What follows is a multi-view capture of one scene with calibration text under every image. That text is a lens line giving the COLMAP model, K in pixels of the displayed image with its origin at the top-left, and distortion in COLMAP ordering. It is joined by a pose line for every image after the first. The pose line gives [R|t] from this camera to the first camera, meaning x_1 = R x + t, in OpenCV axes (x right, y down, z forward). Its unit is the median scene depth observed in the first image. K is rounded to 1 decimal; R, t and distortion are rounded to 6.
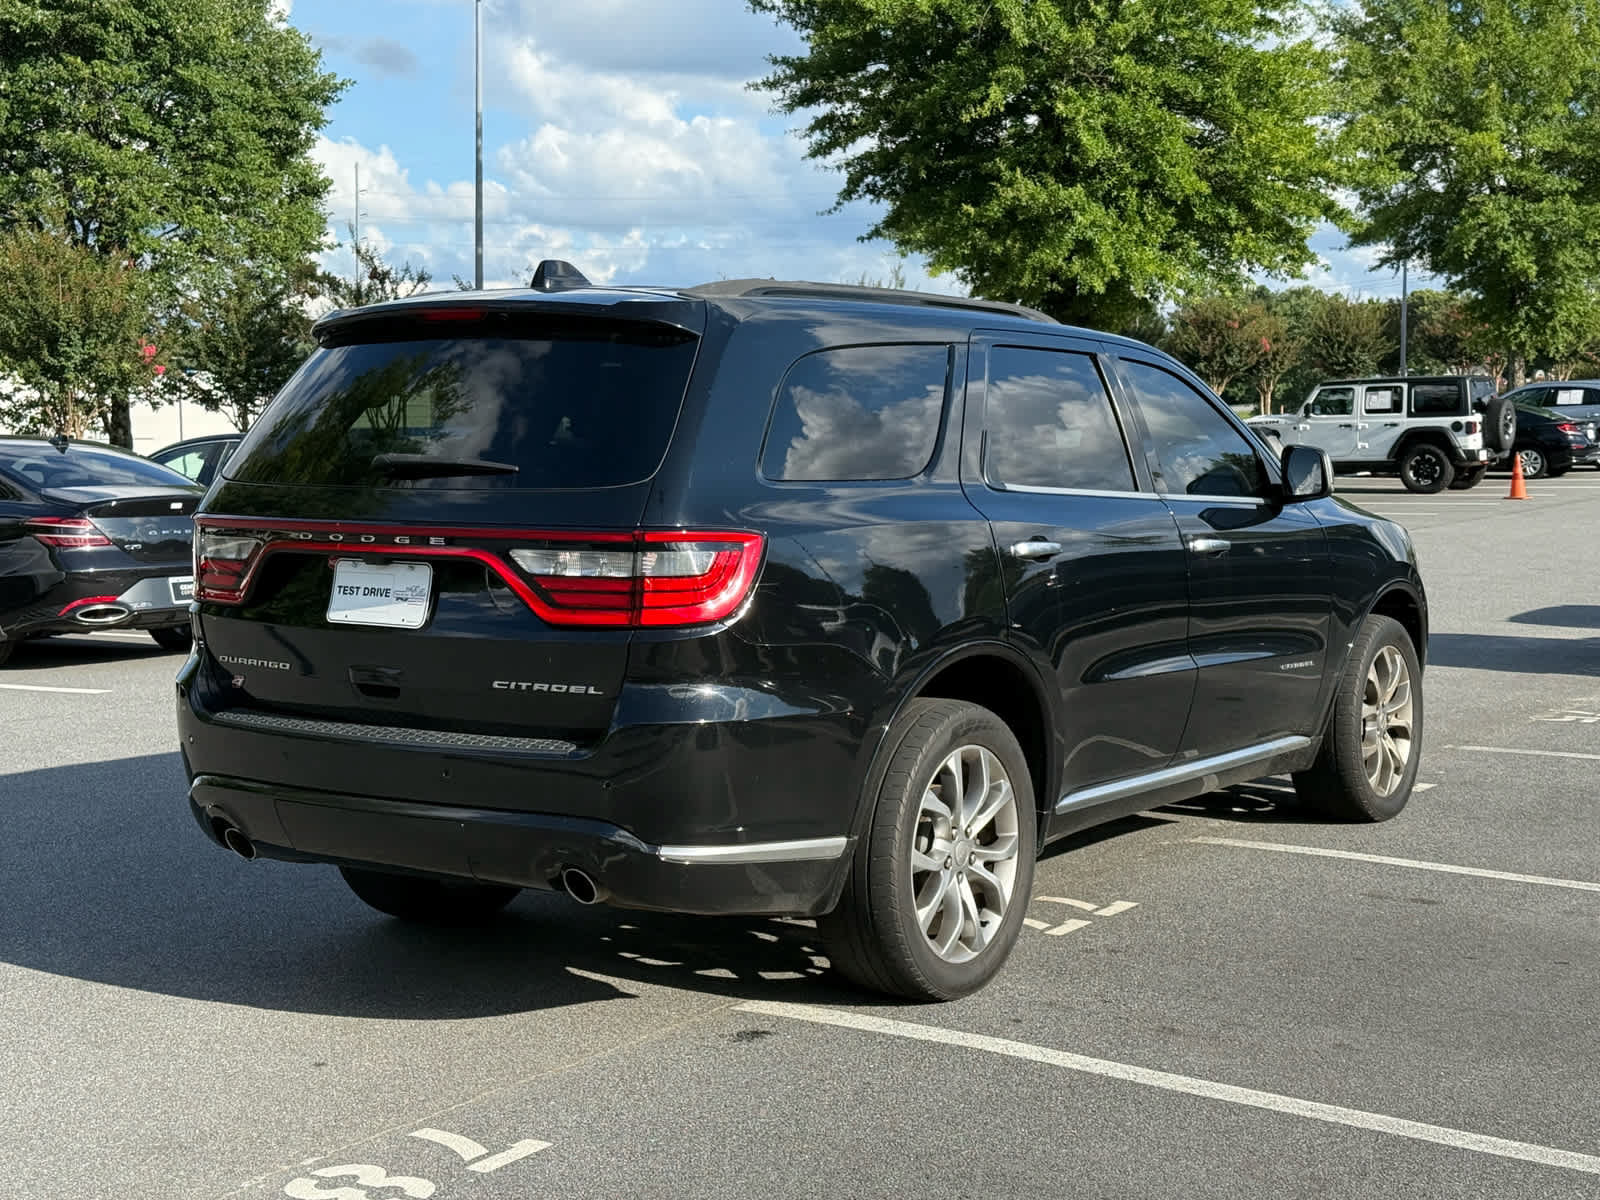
lens RADIAL K [[2272.7, 0, 800.0], [0, 2272.7, 600.0], [0, 0, 1]] dist [0.079030, -0.065510]
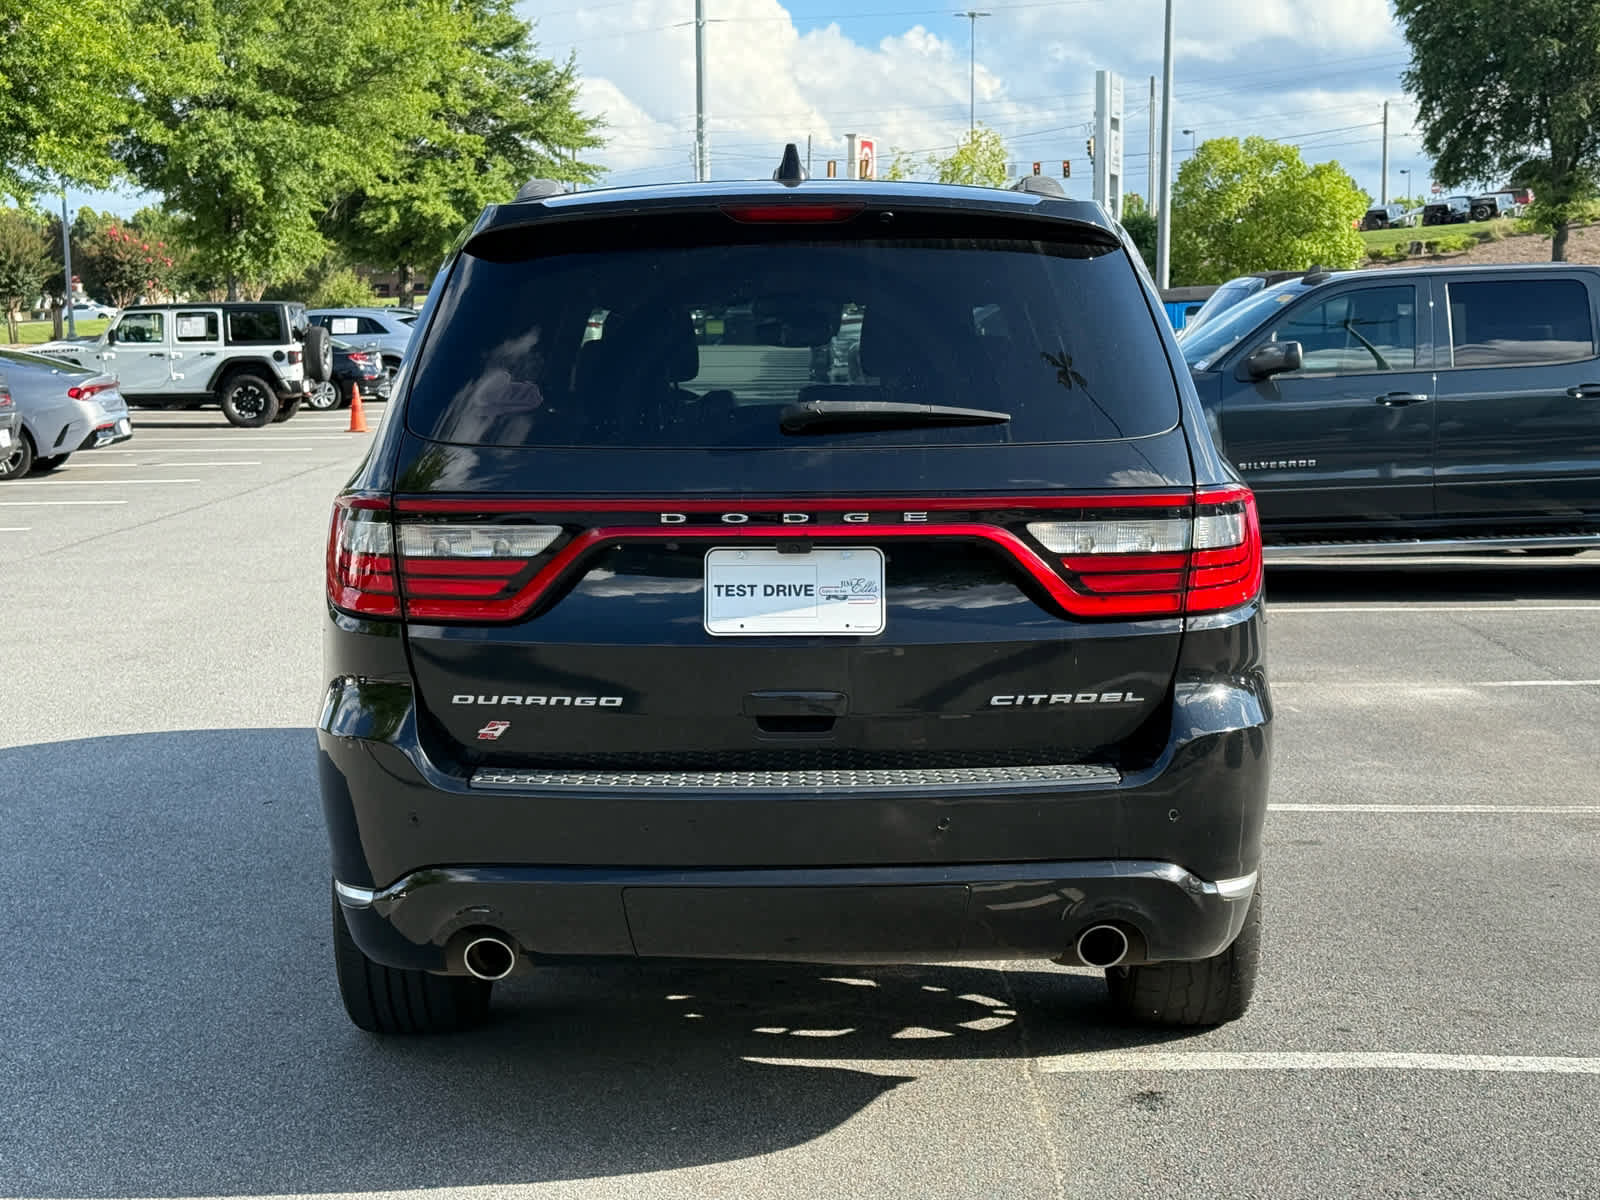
lens RADIAL K [[2366.9, 0, 800.0], [0, 2366.9, 600.0], [0, 0, 1]] dist [0.200943, -0.593069]
pose [[0.818989, -0.061868, 0.570464, -0.106445], [0.046878, 0.998061, 0.040941, -0.005384], [-0.571891, -0.006788, 0.820302, 0.063581]]
